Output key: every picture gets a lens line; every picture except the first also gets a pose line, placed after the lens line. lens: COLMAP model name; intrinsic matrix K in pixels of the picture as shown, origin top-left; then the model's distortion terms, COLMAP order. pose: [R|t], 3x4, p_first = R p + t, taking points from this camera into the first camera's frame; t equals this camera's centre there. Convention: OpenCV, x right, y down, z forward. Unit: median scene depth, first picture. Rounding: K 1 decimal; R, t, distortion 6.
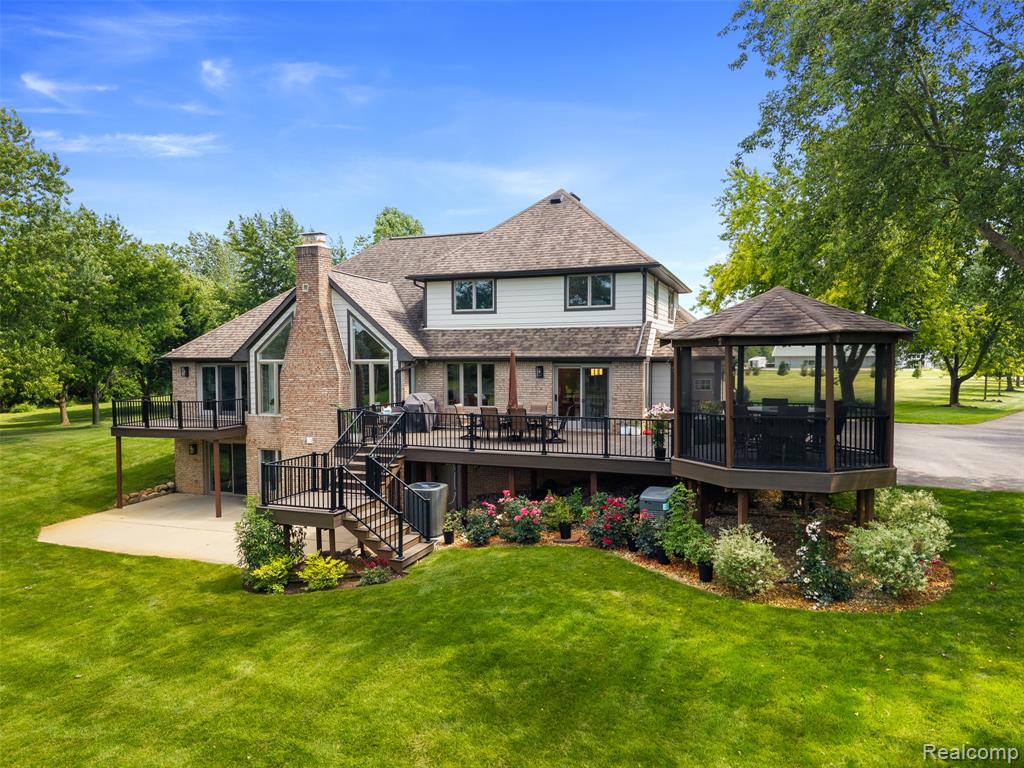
lens RADIAL K [[724.2, 0, 512.0], [0, 724.2, 384.0], [0, 0, 1]] dist [-0.004086, -0.004704]
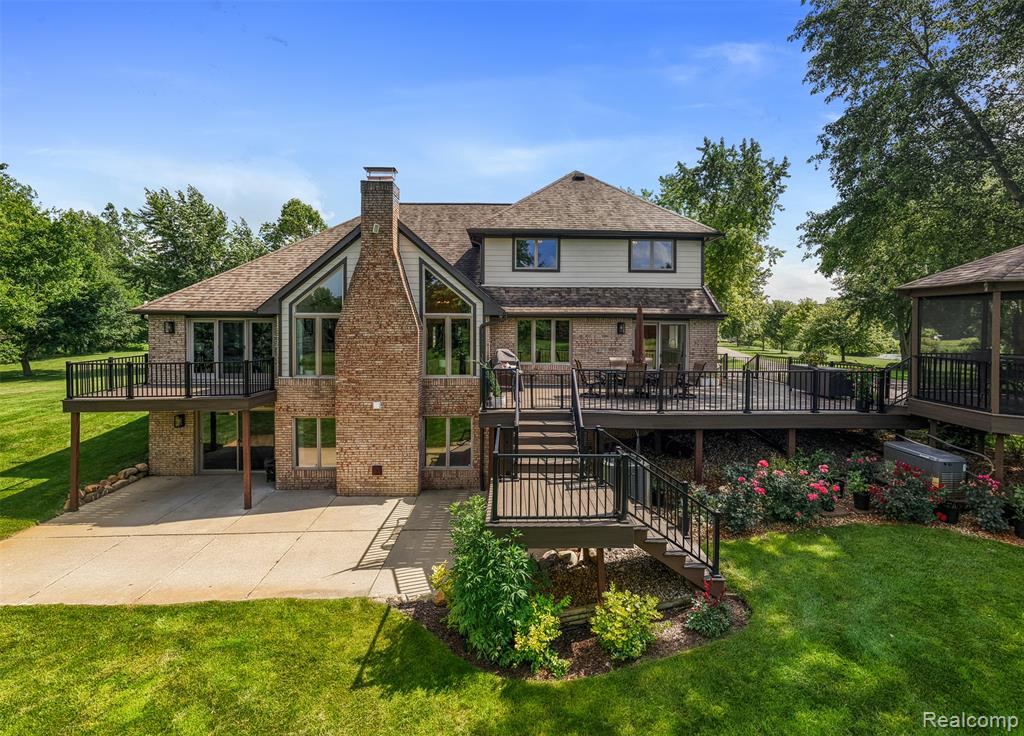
lens RADIAL K [[472.9, 0, 512.4], [0, 472.9, 339.6], [0, 0, 1]] dist [-0.000821, 0.000446]
pose [[0.925202, 0.003082, 0.379464, -0.338046], [0.006736, 0.999676, -0.024543, 0.014192], [-0.379416, 0.025263, 0.924881, 0.408085]]
